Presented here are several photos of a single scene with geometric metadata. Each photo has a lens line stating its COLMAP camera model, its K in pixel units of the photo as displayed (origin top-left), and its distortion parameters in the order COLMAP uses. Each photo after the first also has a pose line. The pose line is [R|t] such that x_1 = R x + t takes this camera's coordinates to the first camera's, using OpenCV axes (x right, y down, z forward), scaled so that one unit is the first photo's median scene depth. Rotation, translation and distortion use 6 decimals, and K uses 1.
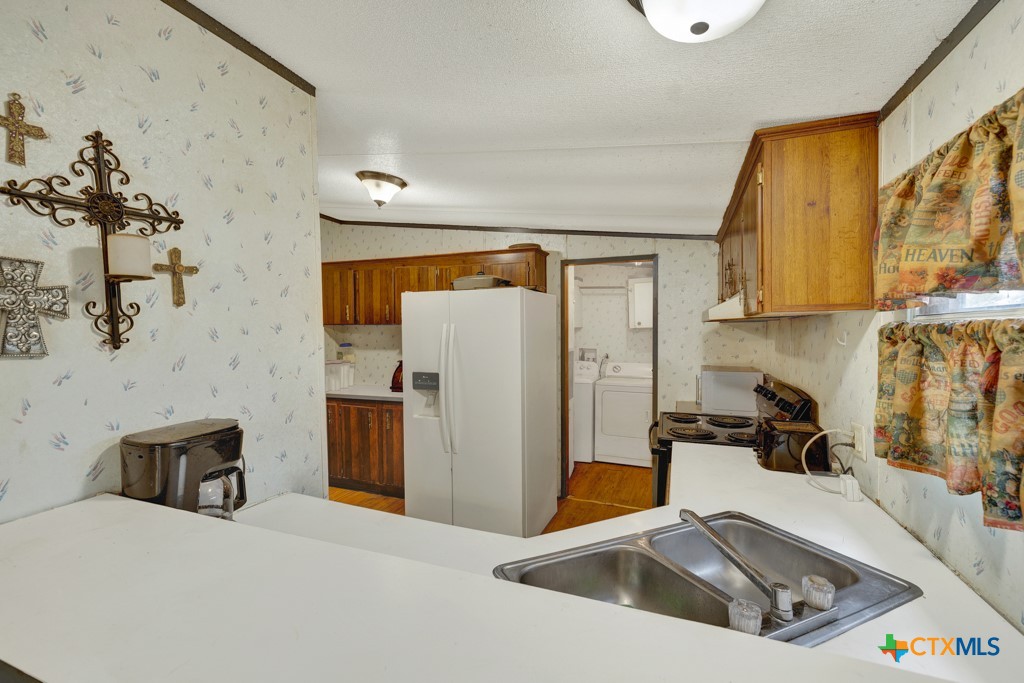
lens RADIAL K [[435.8, 0, 507.0], [0, 435.8, 342.4], [0, 0, 1]] dist [-0.001640, -0.000044]
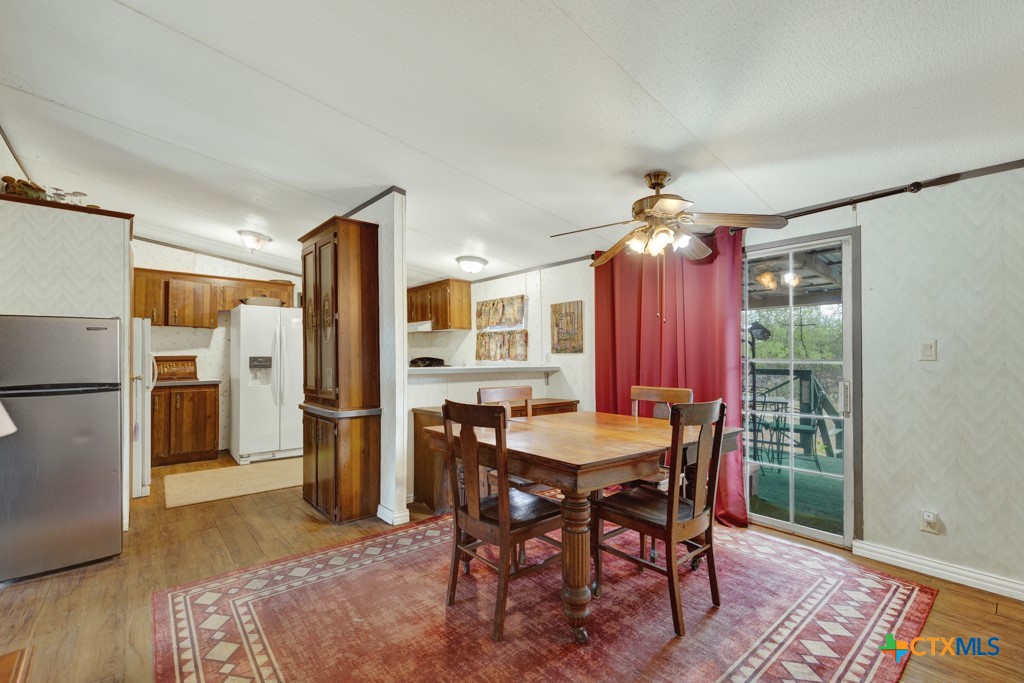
lens RADIAL K [[435.8, 0, 510.7], [0, 435.8, 347.3], [0, 0, 1]] dist [-0.001640, -0.000044]
pose [[0.469609, 0.015594, 0.882737, -1.169867], [0.019014, 0.999433, -0.027771, 0.096211], [-0.882670, 0.029826, 0.469046, -0.549260]]
